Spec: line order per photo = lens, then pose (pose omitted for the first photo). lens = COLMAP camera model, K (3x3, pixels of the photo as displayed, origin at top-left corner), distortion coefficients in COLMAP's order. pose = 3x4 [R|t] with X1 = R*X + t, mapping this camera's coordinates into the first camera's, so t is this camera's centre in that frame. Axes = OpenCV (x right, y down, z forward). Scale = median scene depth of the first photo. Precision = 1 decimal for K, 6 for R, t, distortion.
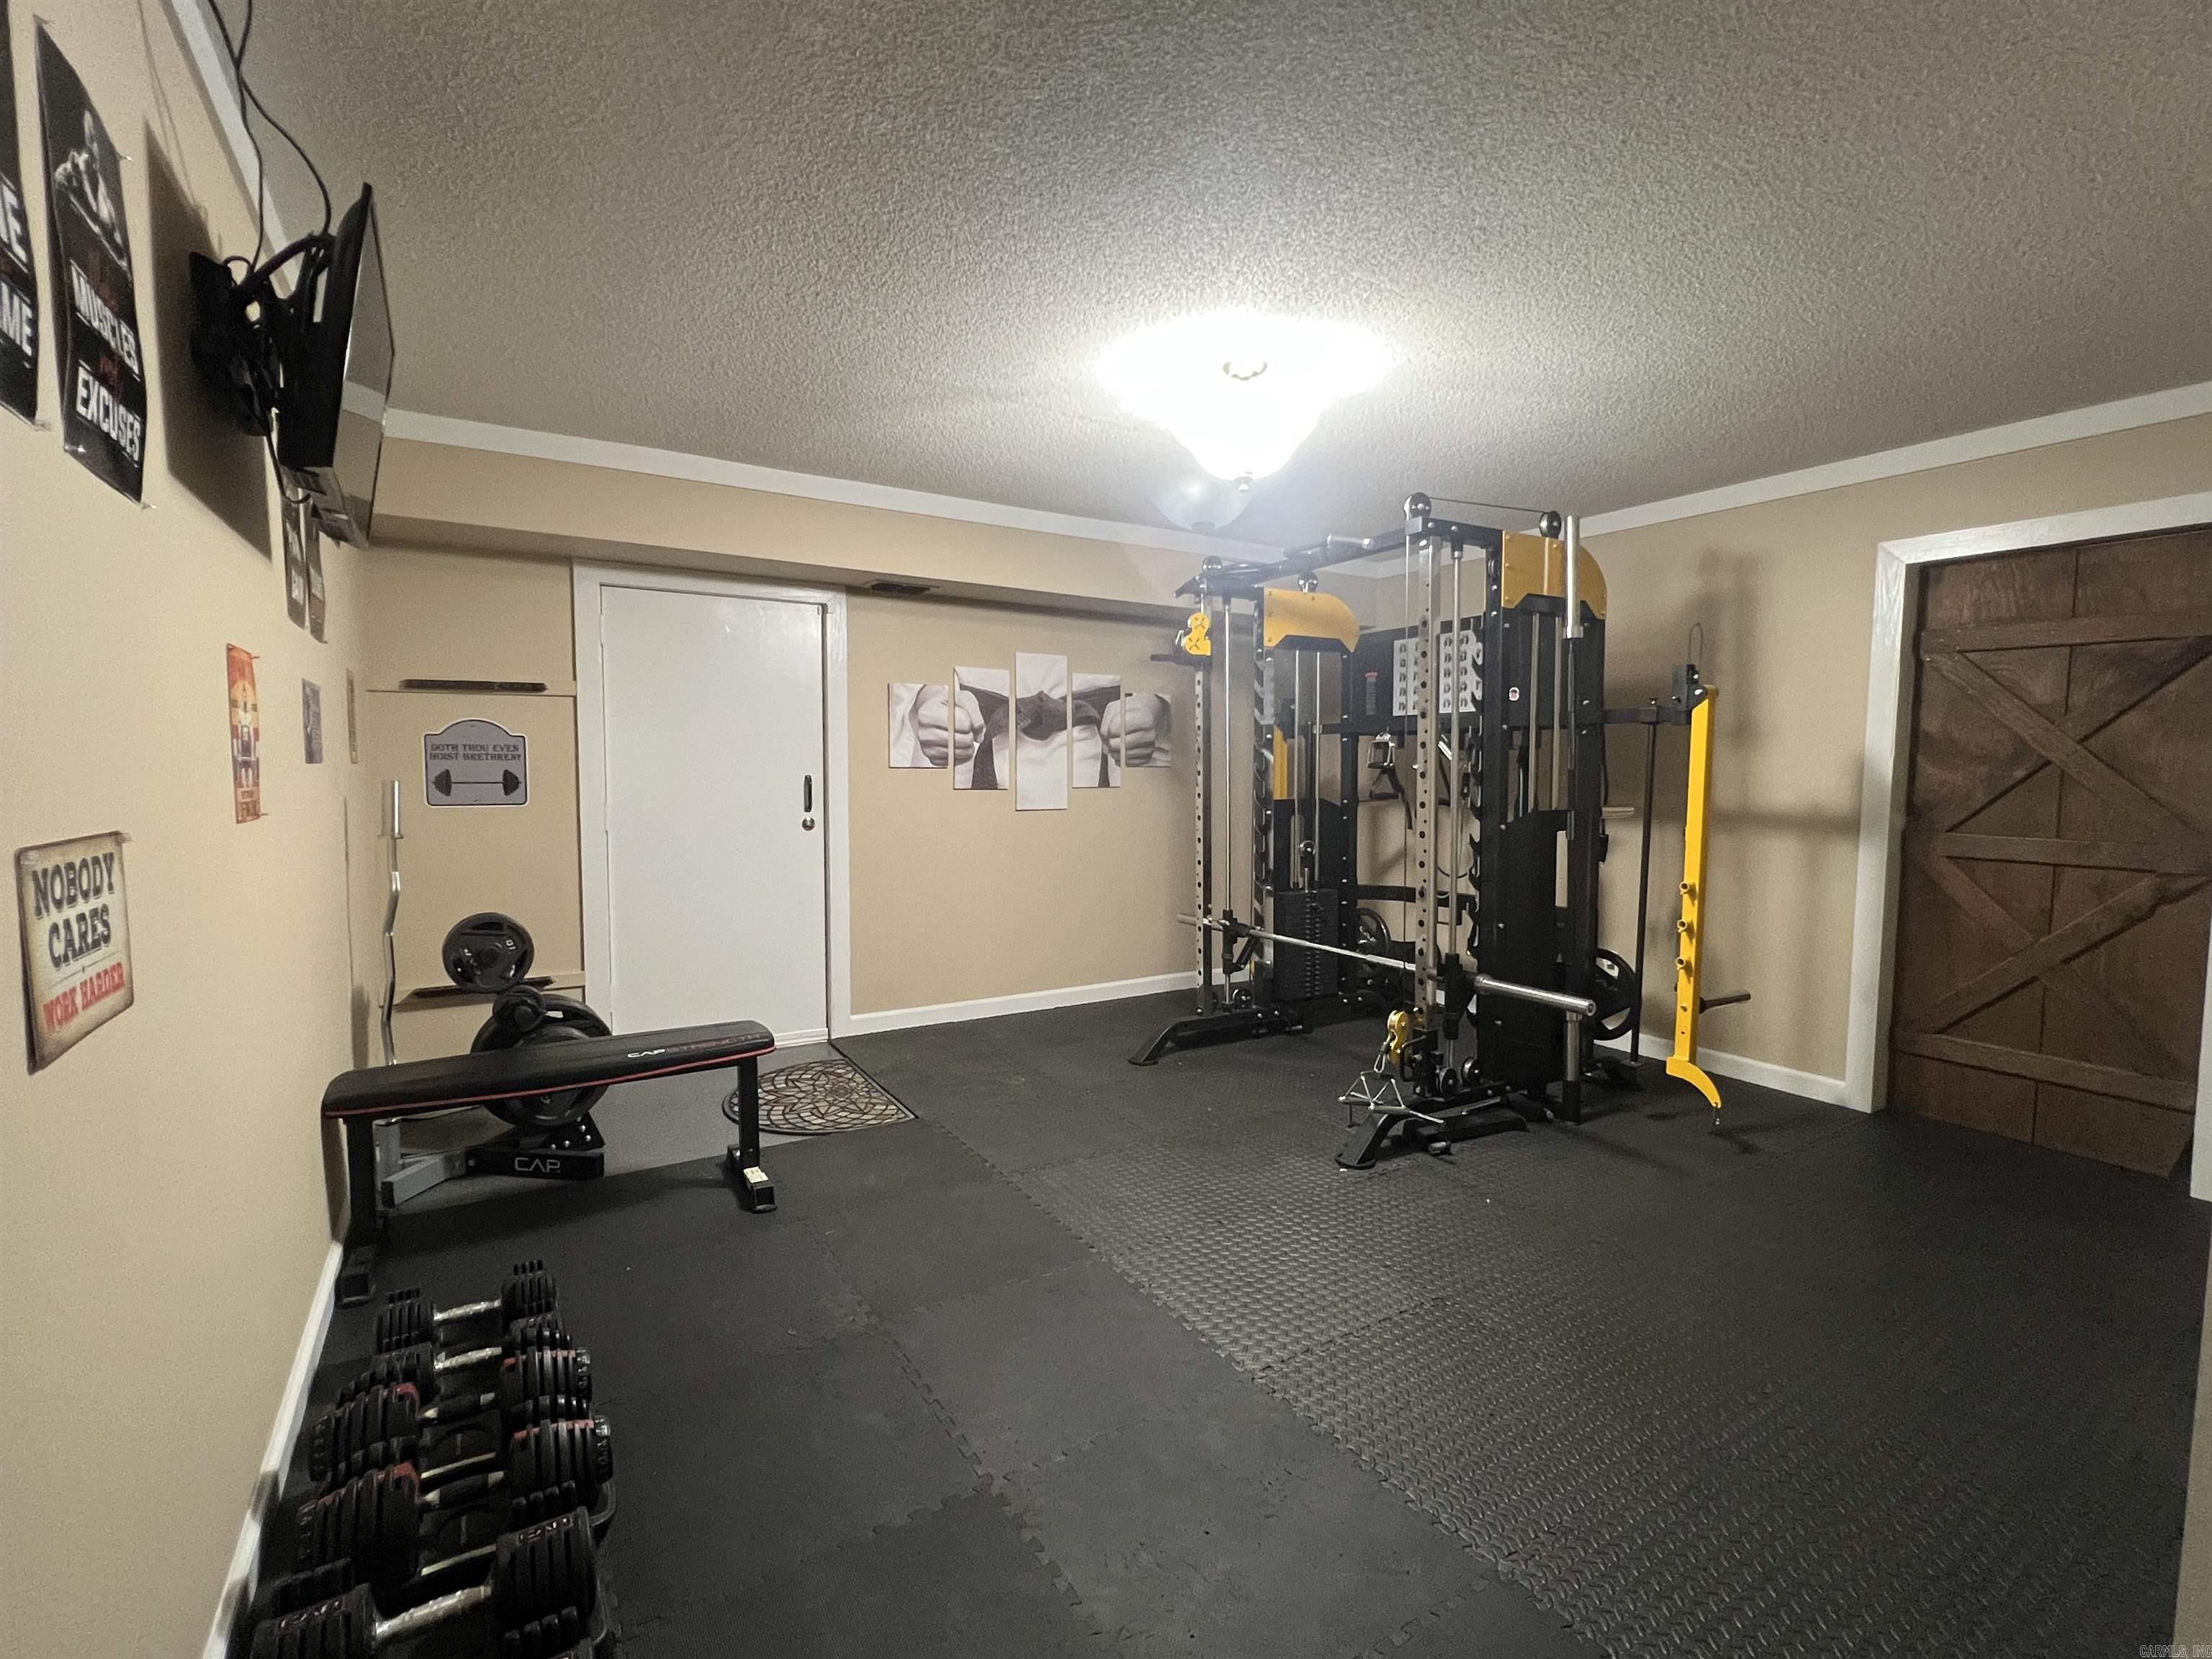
lens RADIAL K [[1006.0, 0, 1103.7], [0, 1006.0, 831.4], [0, 0, 1]] dist [-0.004566, -0.000092]
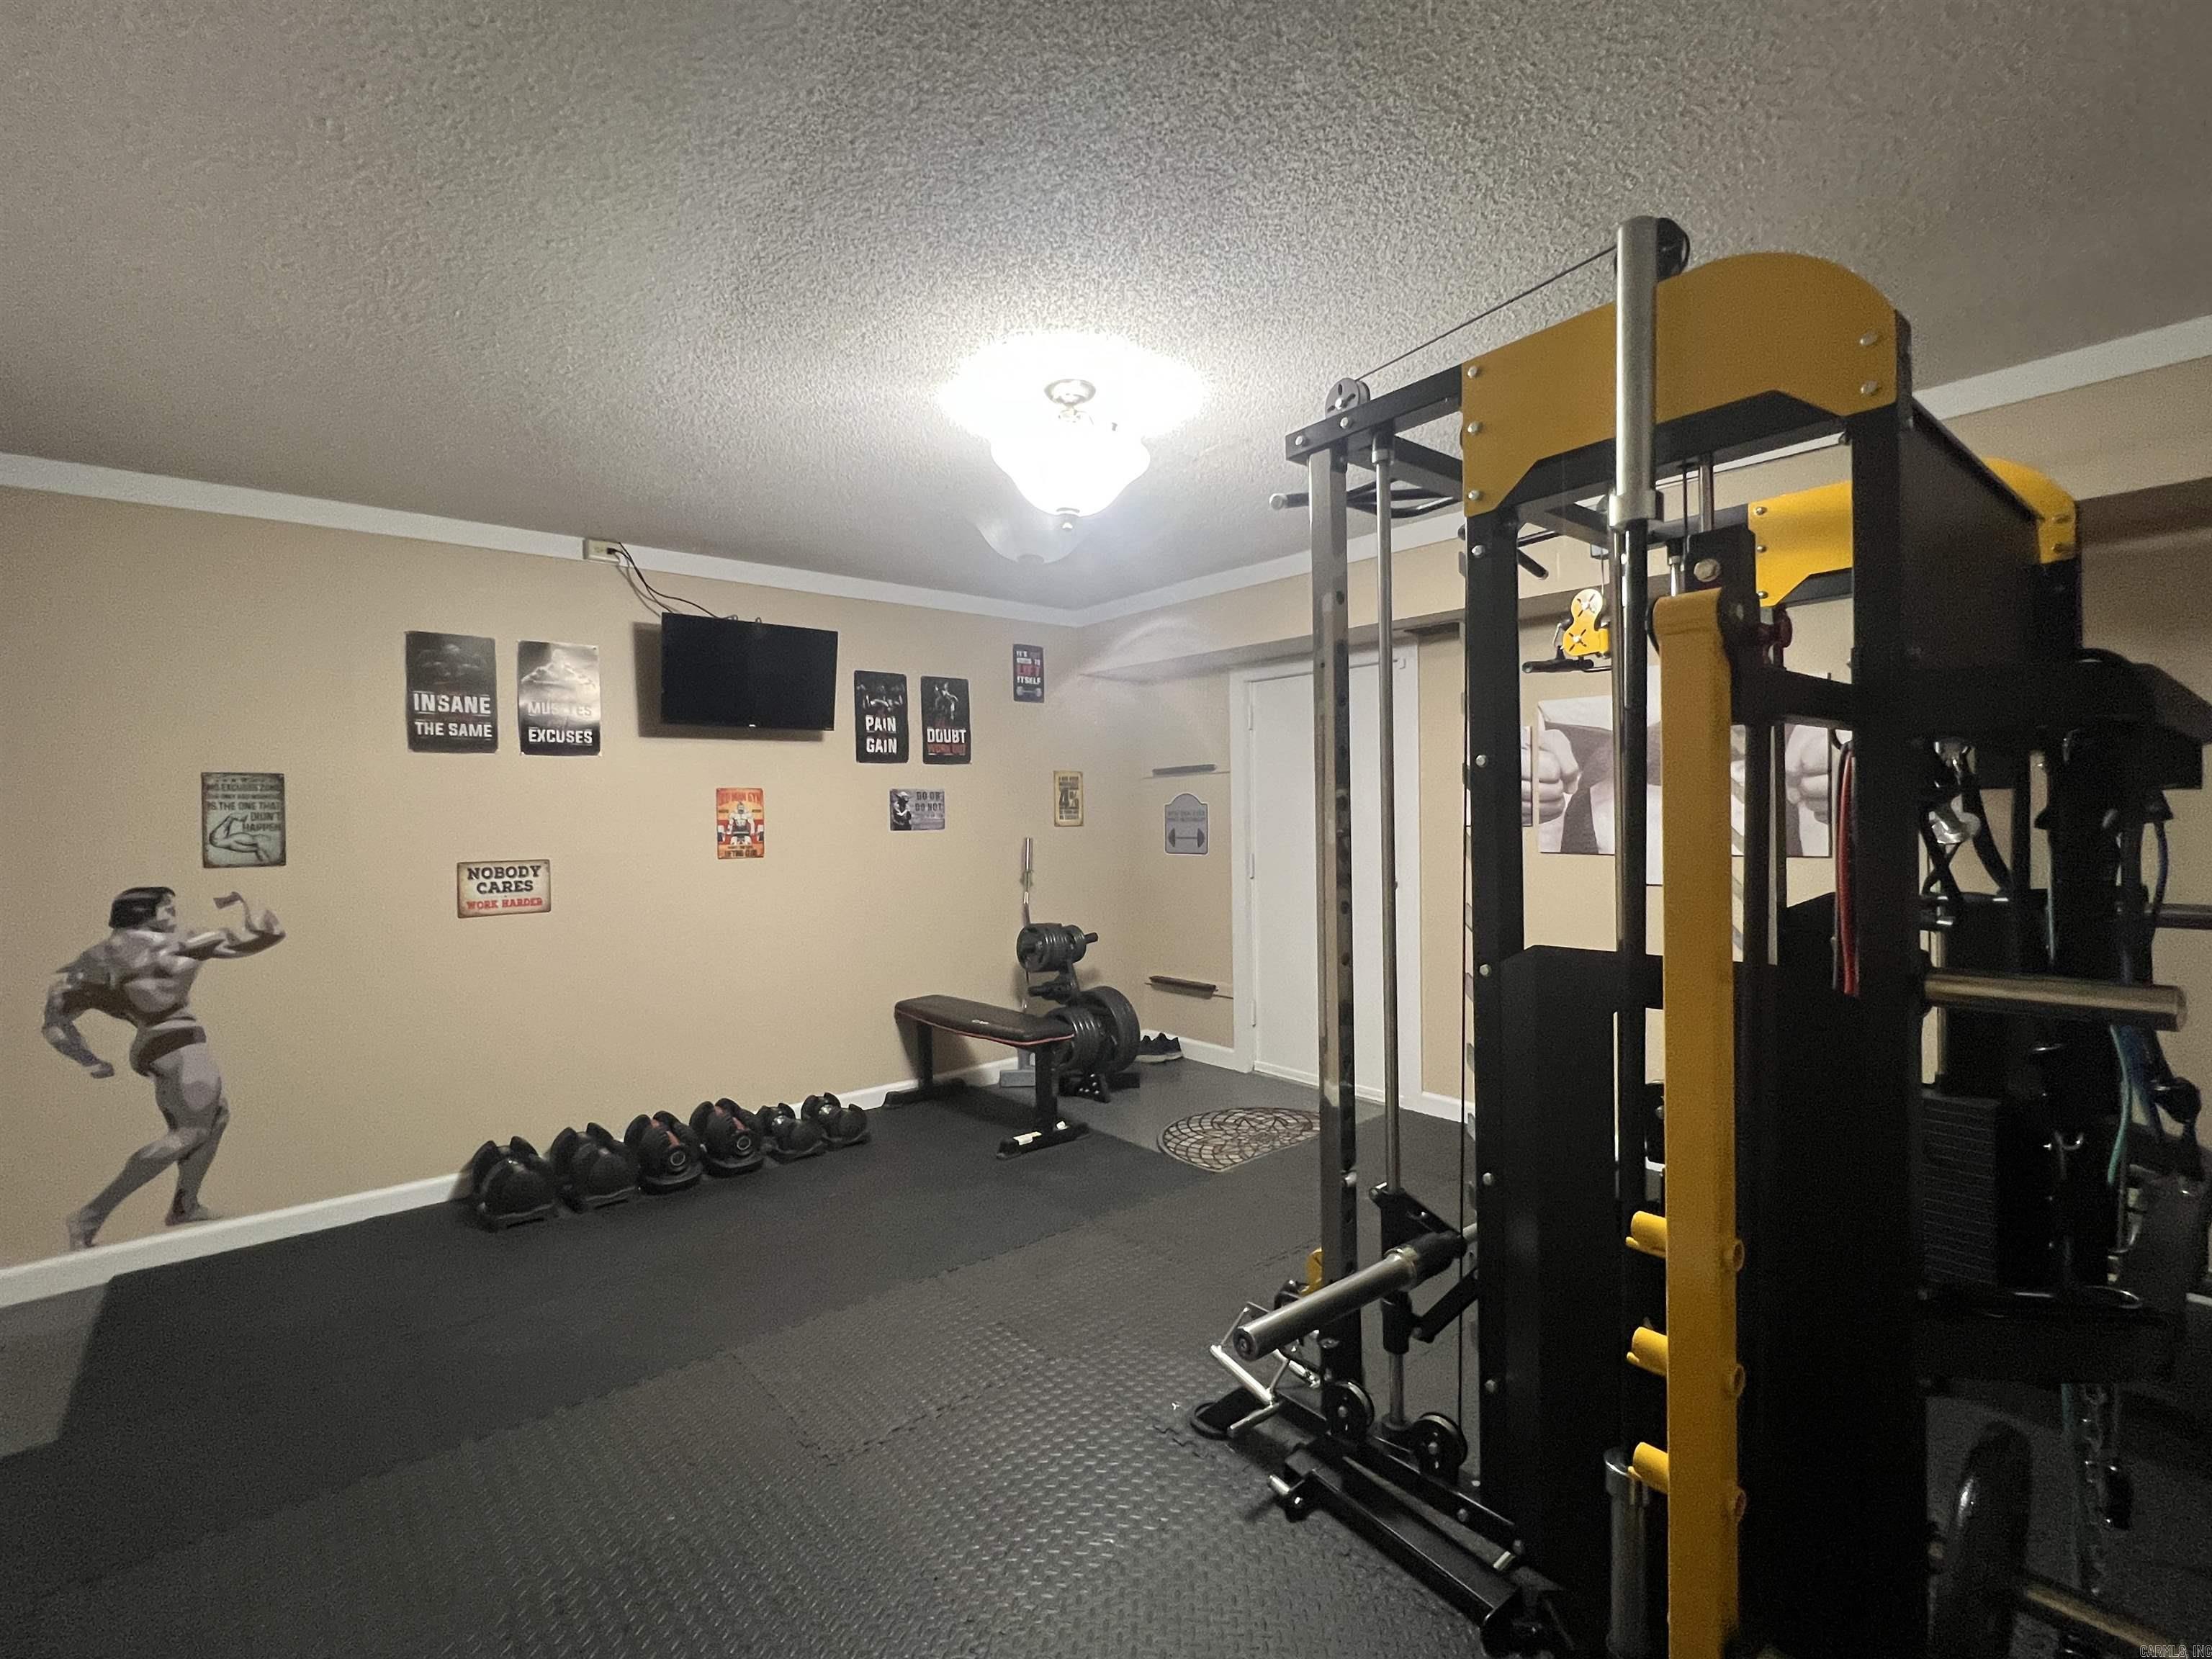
lens RADIAL K [[1006.0, 0, 1103.9], [0, 1006.0, 833.8], [0, 0, 1]] dist [-0.004566, -0.000092]
pose [[0.143099, 0.008618, -0.989671, 0.741052], [-0.053774, 0.998553, 0.000920, -0.048499], [0.988246, 0.053087, 0.143355, 0.667489]]
